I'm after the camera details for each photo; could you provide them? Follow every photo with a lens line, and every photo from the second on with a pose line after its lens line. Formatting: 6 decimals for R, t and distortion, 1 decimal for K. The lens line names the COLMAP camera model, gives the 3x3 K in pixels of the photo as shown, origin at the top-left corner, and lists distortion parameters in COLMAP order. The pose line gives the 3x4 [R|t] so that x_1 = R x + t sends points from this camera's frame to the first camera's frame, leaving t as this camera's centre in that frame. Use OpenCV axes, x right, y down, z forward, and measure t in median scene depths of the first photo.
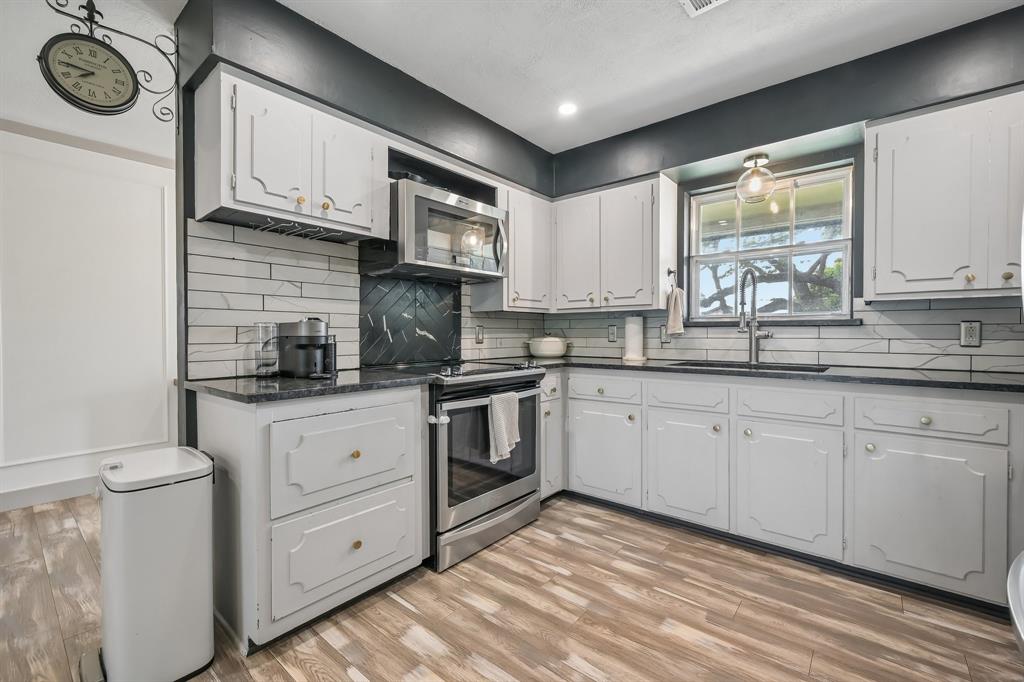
lens RADIAL K [[454.5, 0, 499.2], [0, 454.5, 337.0], [0, 0, 1]] dist [0.000478, -0.000104]
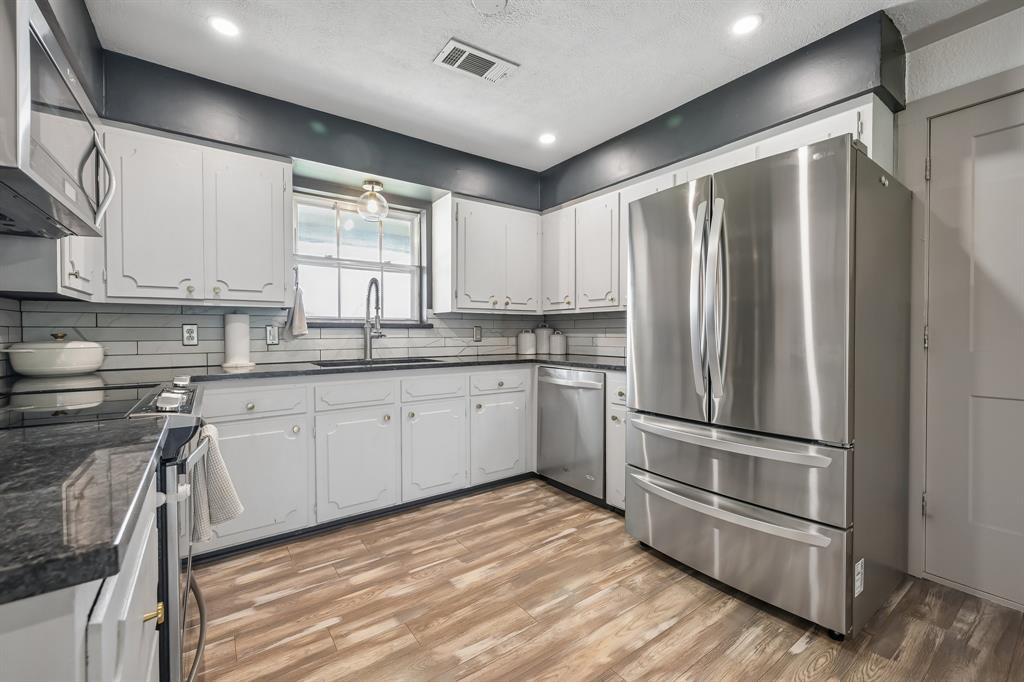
lens RADIAL K [[416.4, 0, 548.6], [0, 416.4, 337.5], [0, 0, 1]] dist [-0.000658, -0.000017]
pose [[0.192313, -0.010116, 0.981282, -0.448204], [0.011446, 0.999902, 0.008065, -0.002528], [-0.981267, 0.009681, 0.192410, 0.397191]]
